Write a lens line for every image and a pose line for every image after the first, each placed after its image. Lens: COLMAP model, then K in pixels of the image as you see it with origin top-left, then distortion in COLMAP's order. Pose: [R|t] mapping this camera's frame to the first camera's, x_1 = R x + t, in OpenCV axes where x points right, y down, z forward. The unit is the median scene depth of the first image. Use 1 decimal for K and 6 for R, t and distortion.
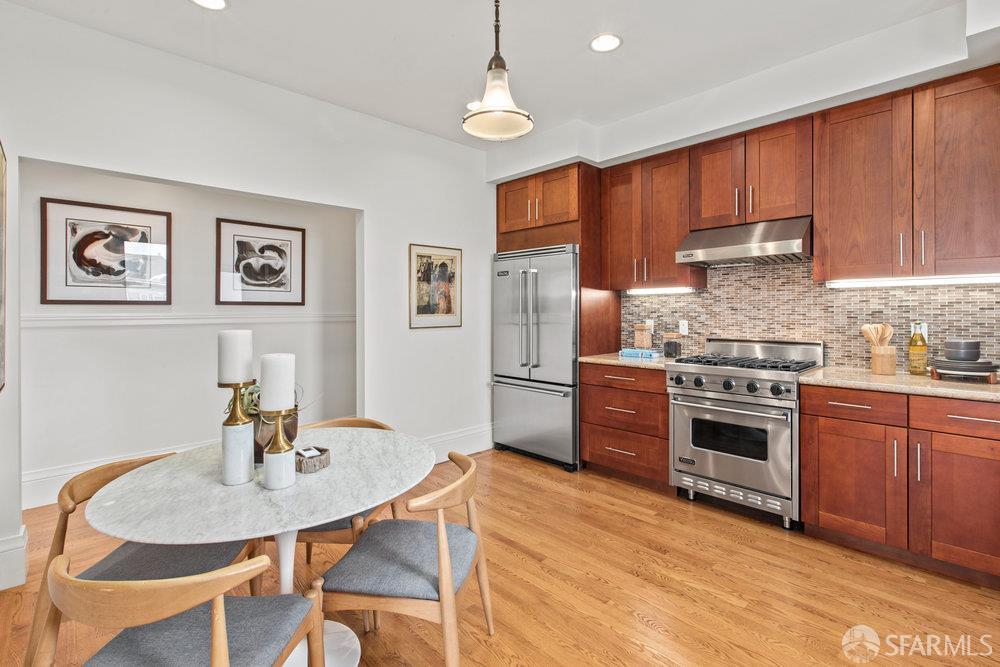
lens RADIAL K [[454.5, 0, 527.7], [0, 454.5, 316.8], [0, 0, 1]] dist [-0.000683, 0.002103]
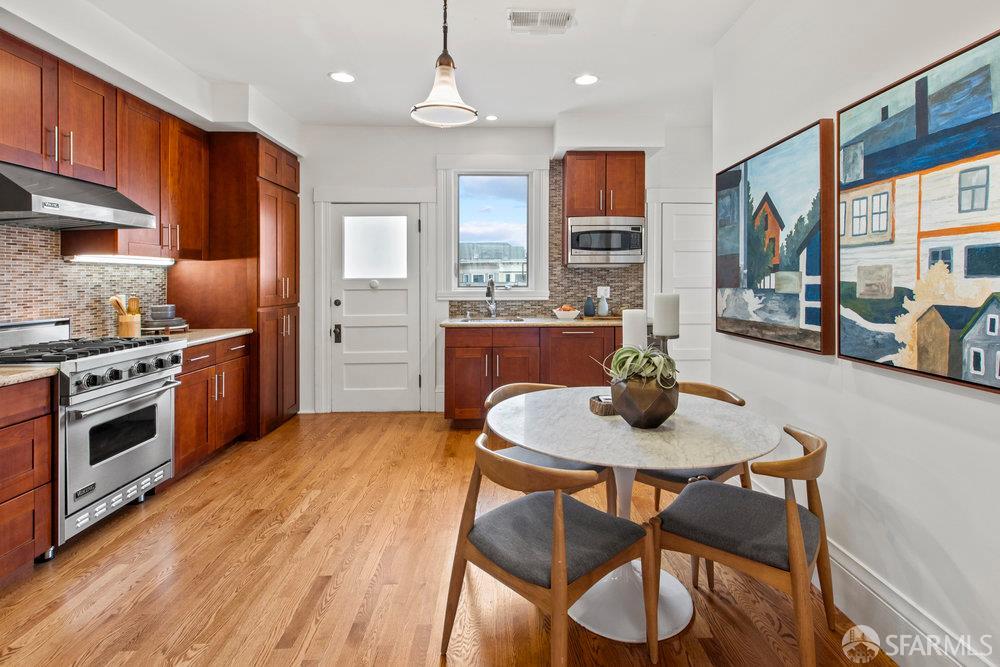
lens RADIAL K [[472.4, 0, 534.8], [0, 472.4, 290.6], [0, 0, 1]] dist [0.000952, -0.000634]
pose [[-0.750841, -0.003693, 0.660473, -0.679490], [0.020997, 0.999345, 0.029458, -0.010170], [-0.660149, 0.035986, -0.750272, 1.065559]]
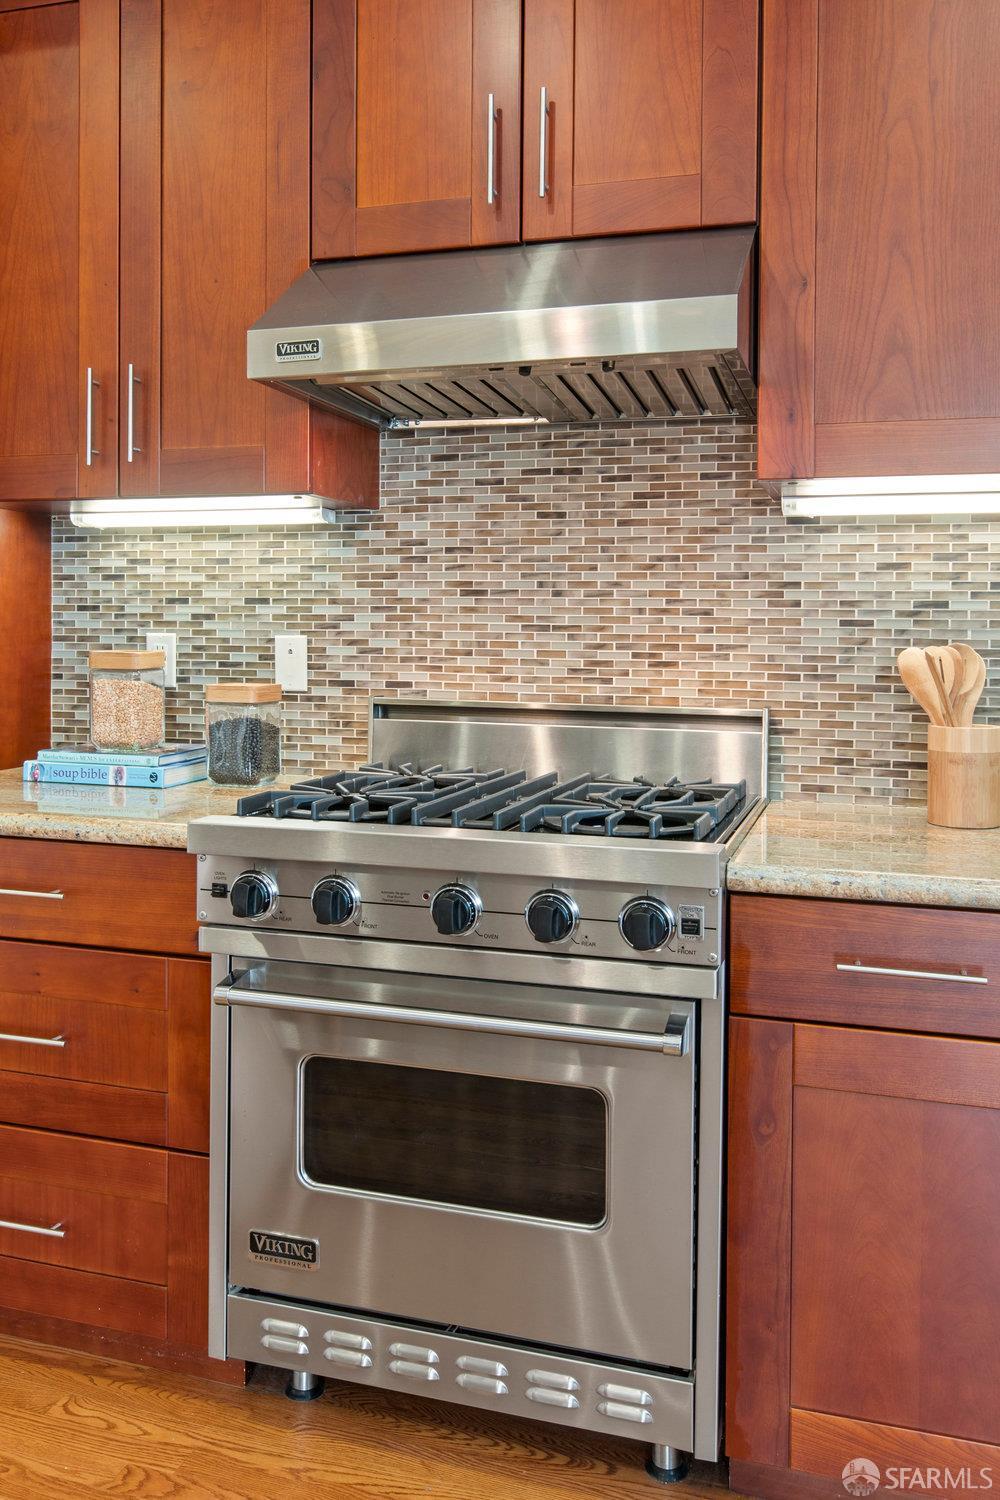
lens RADIAL K [[1234.8, 0, 504.2], [0, 1234.8, 639.6], [0, 0, 1]] dist [-0.000415, 0.003793]
pose [[0.892556, 0.010318, 0.450818, 0.165769], [-0.008997, 0.999947, -0.005075, 0.016203], [-0.450847, 0.000474, 0.892601, 0.395120]]
